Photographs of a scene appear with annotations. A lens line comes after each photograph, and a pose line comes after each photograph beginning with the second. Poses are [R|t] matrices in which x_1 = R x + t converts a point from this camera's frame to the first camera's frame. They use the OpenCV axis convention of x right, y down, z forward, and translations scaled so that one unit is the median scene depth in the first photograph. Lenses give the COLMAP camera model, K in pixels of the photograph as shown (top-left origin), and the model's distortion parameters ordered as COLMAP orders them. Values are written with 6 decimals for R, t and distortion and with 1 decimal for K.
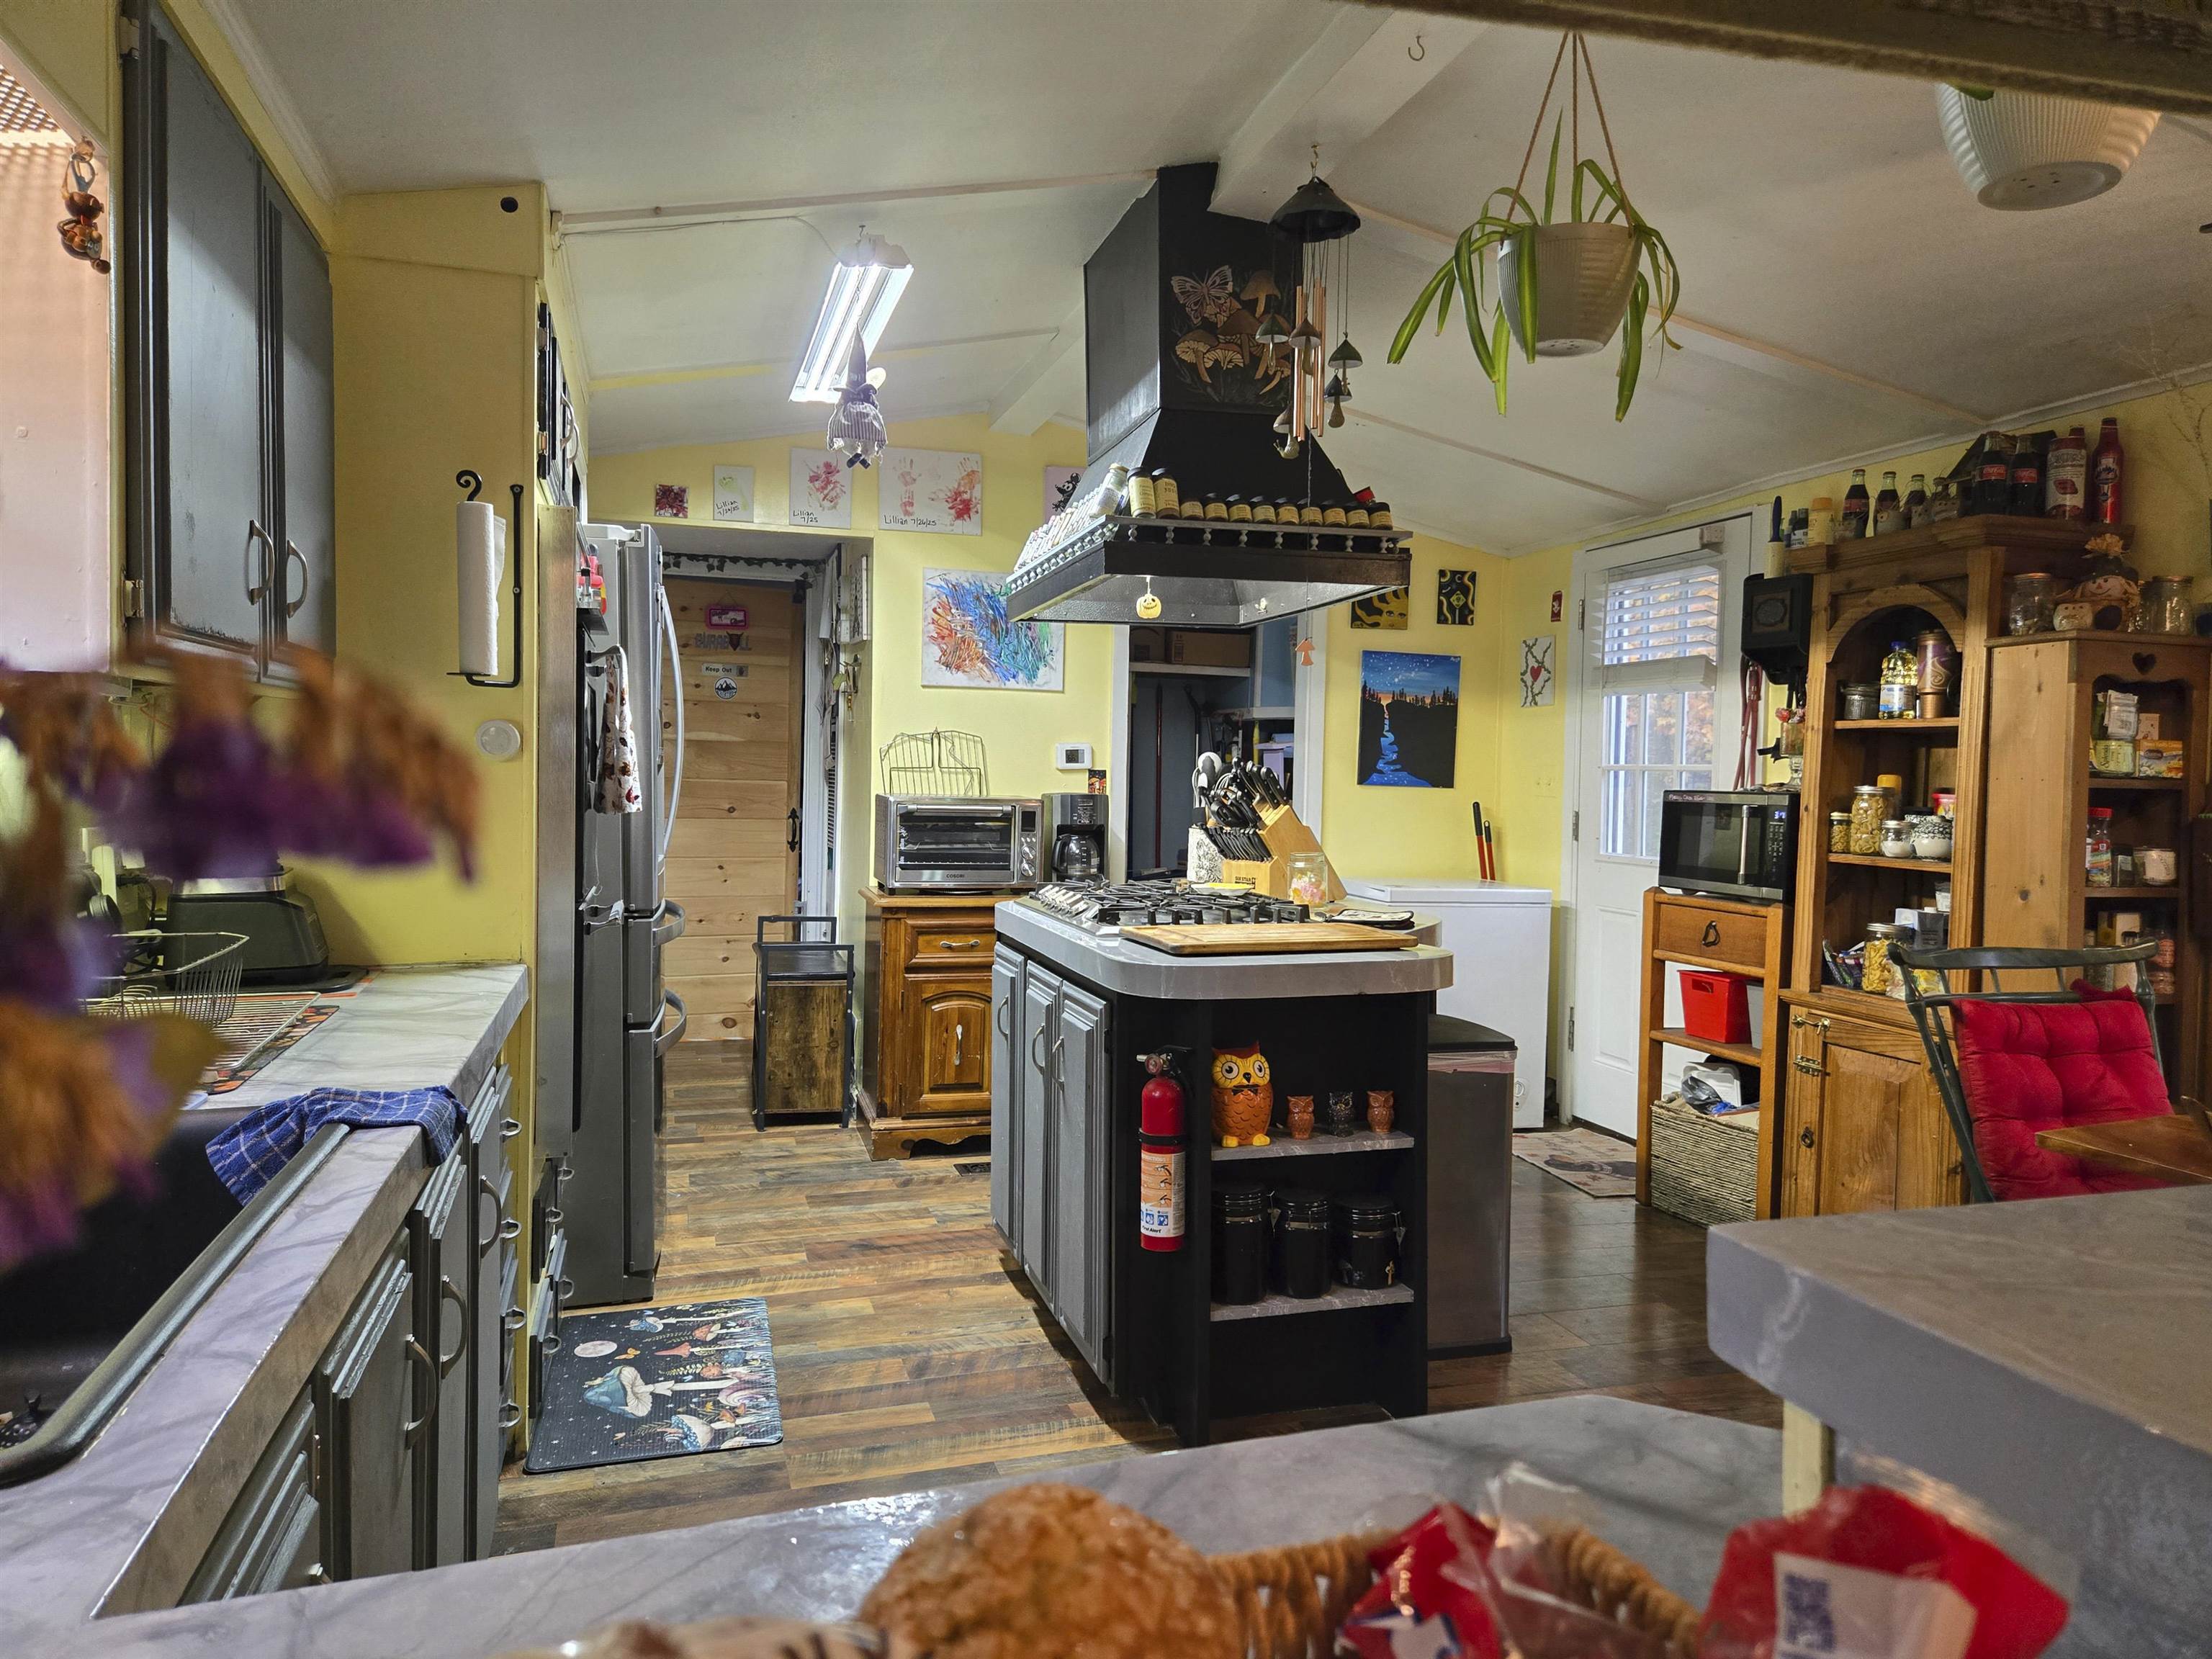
lens RADIAL K [[1455.1, 0, 1111.2], [0, 1455.1, 837.0], [0, 0, 1]] dist [0.075481, -0.063645]
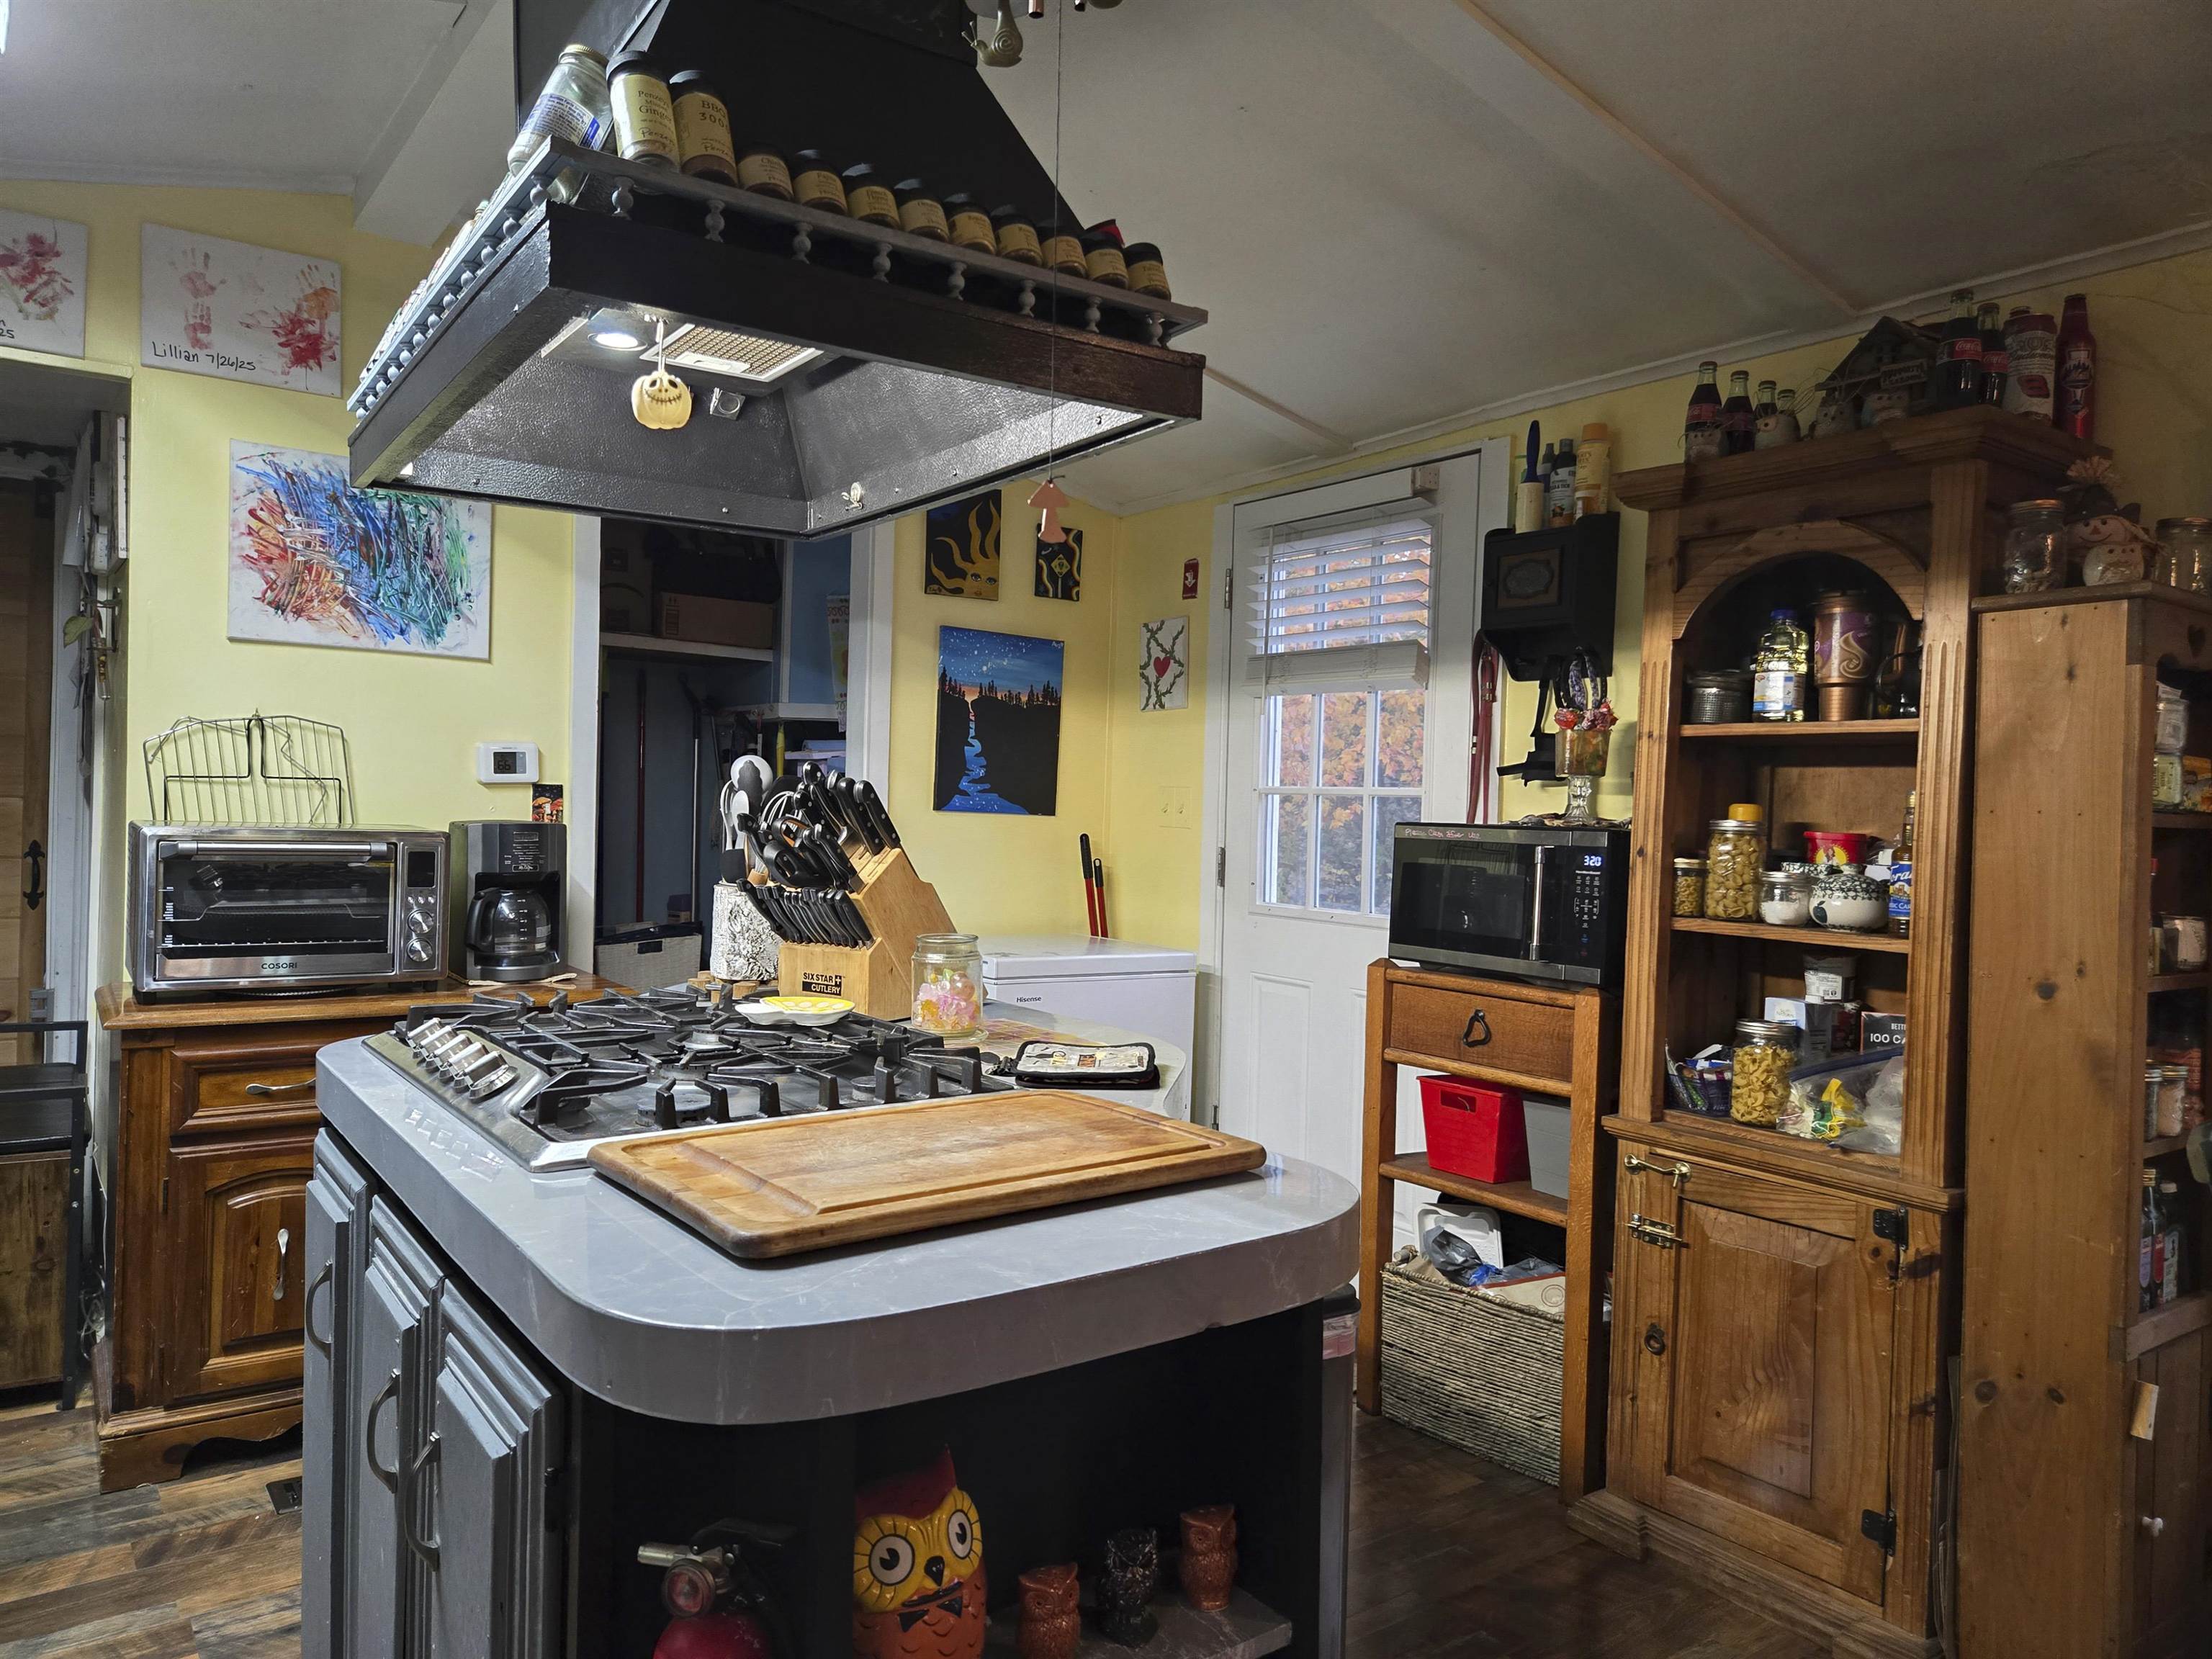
lens RADIAL K [[1496.0, 0, 1081.5], [0, 1496.0, 836.8], [0, 0, 1]] dist [0.074375, -0.065864]
pose [[0.947266, 0.000910, 0.320447, 0.000257], [0.004353, 0.999867, -0.015706, -0.014359], [-0.320419, 0.016272, 0.947136, 0.363676]]
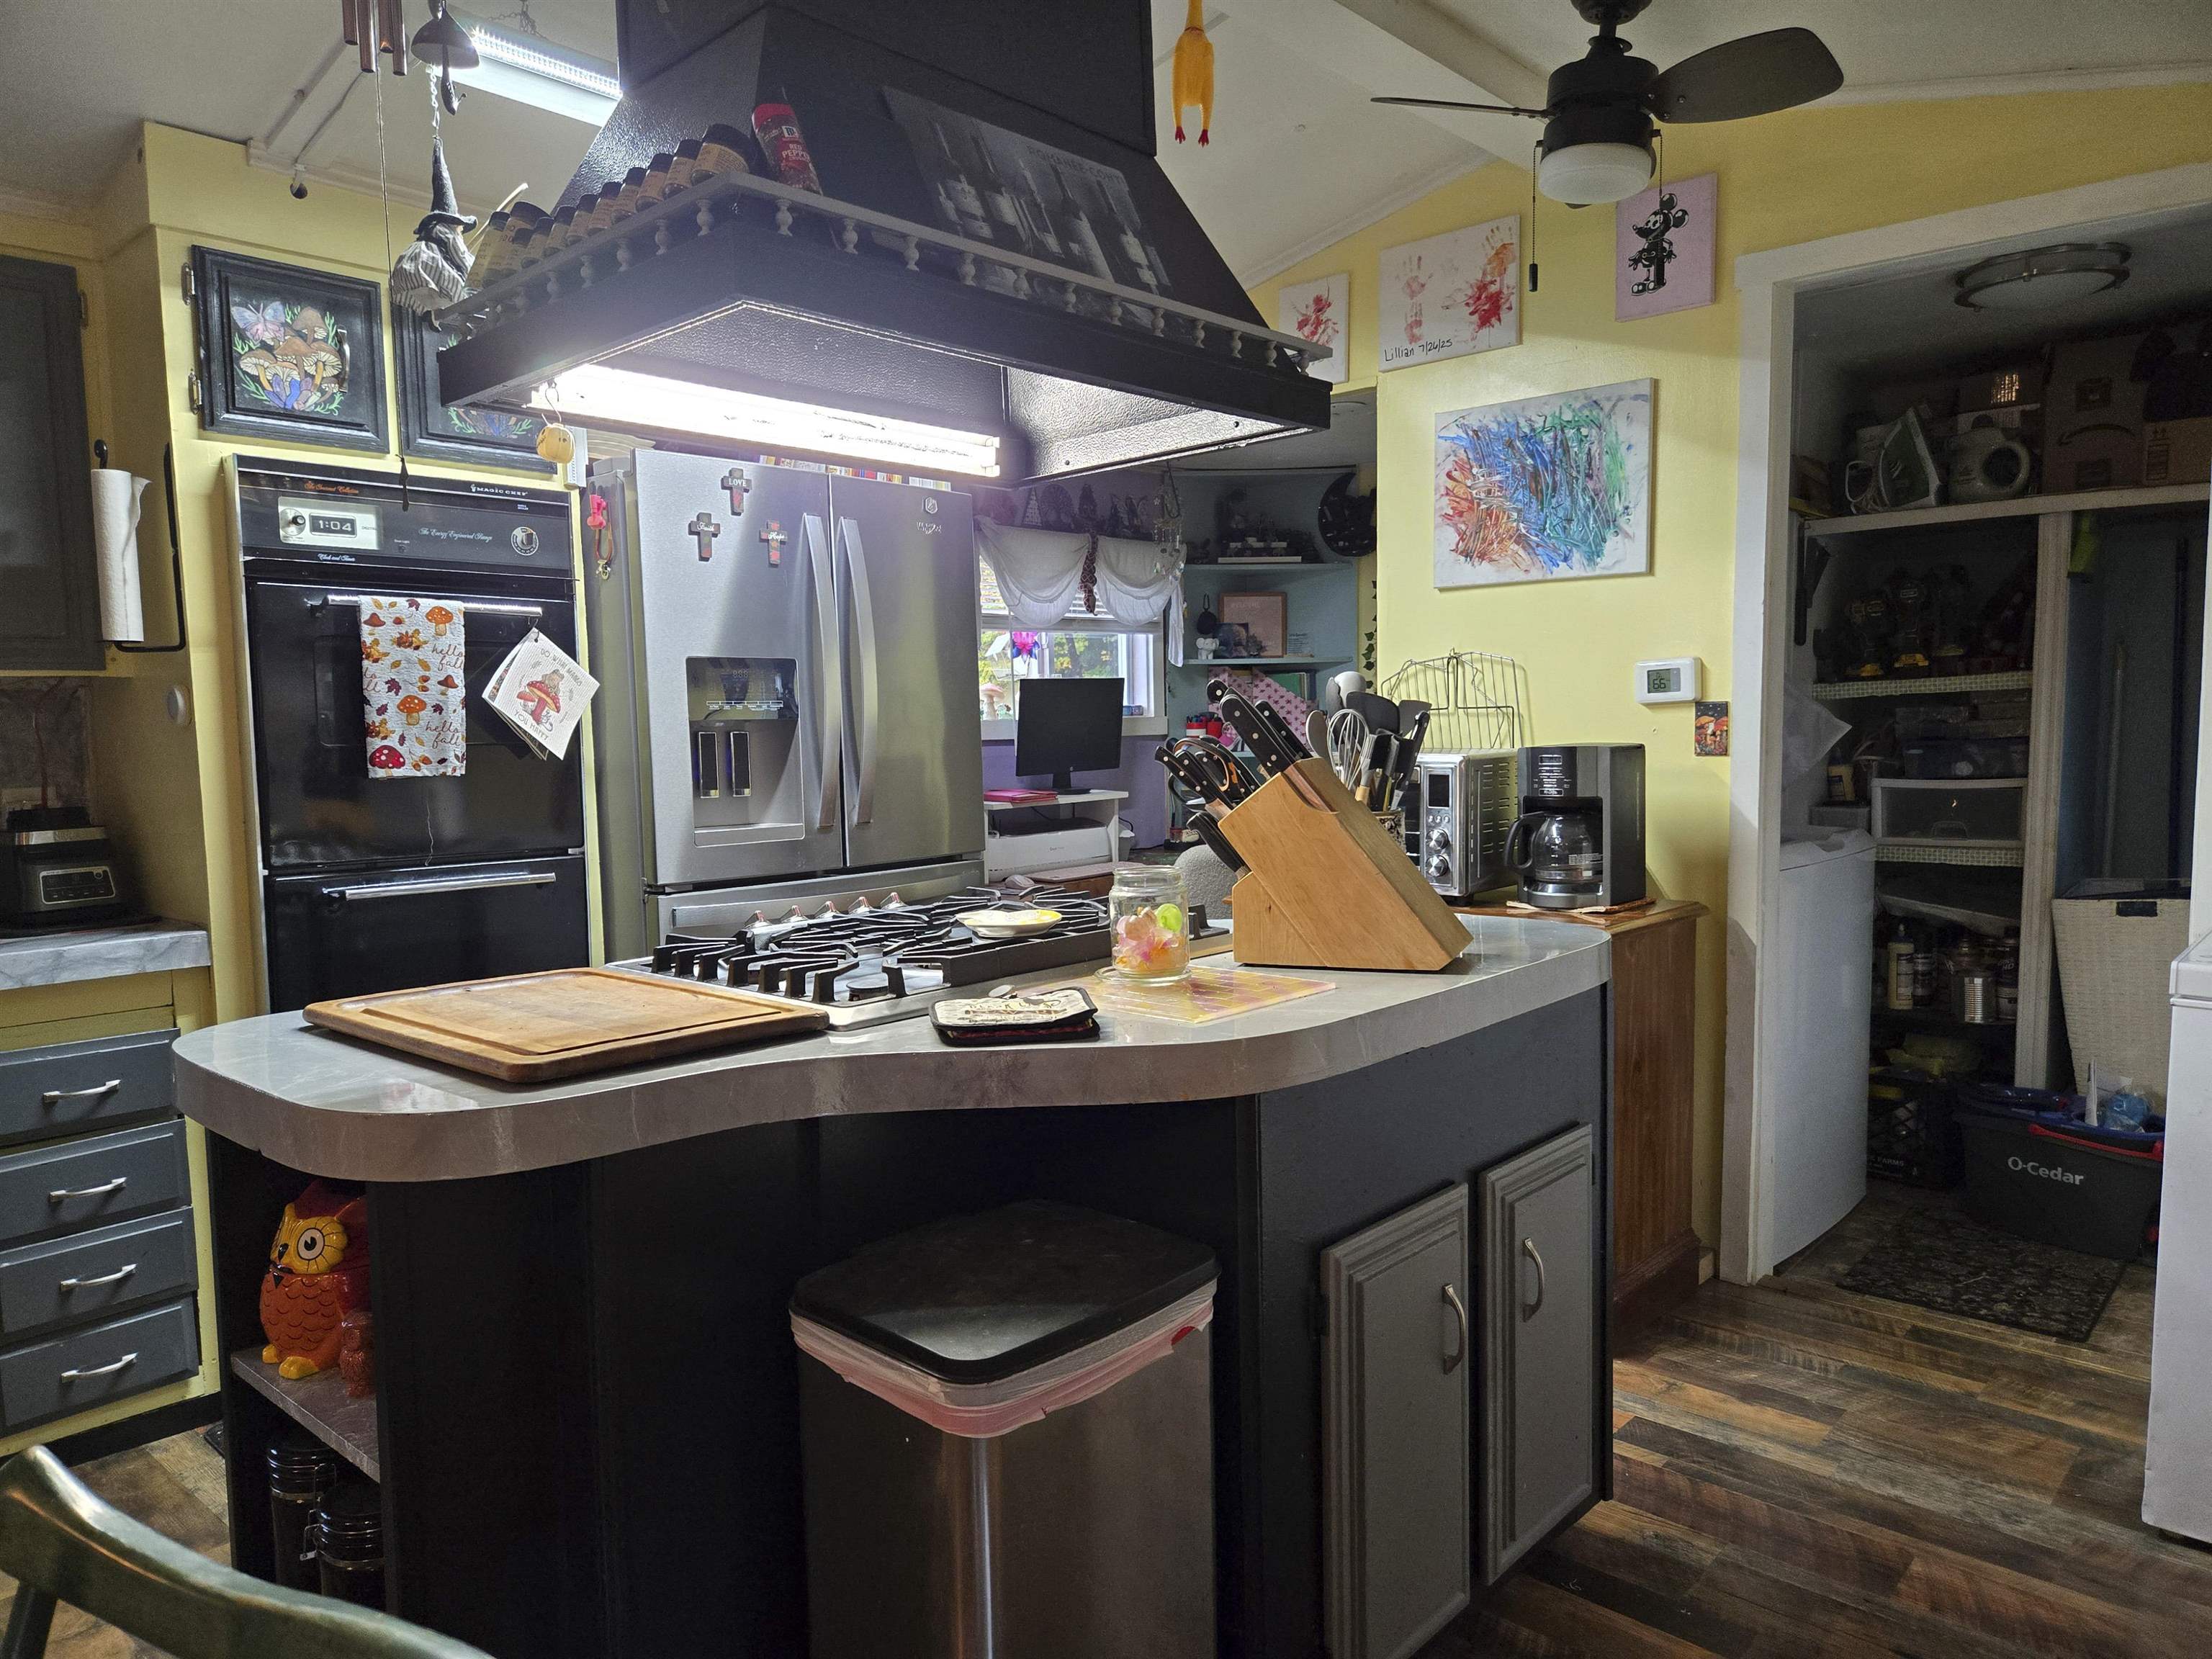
lens RADIAL K [[1505.2, 0, 1192.3], [0, 1505.2, 835.1], [0, 0, 1]] dist [0.075246, 0.000365]
pose [[0.518447, 0.040782, -0.854137, 0.501042], [-0.016294, 0.999152, 0.037815, -0.015639], [0.854955, -0.005688, 0.518672, 0.632634]]
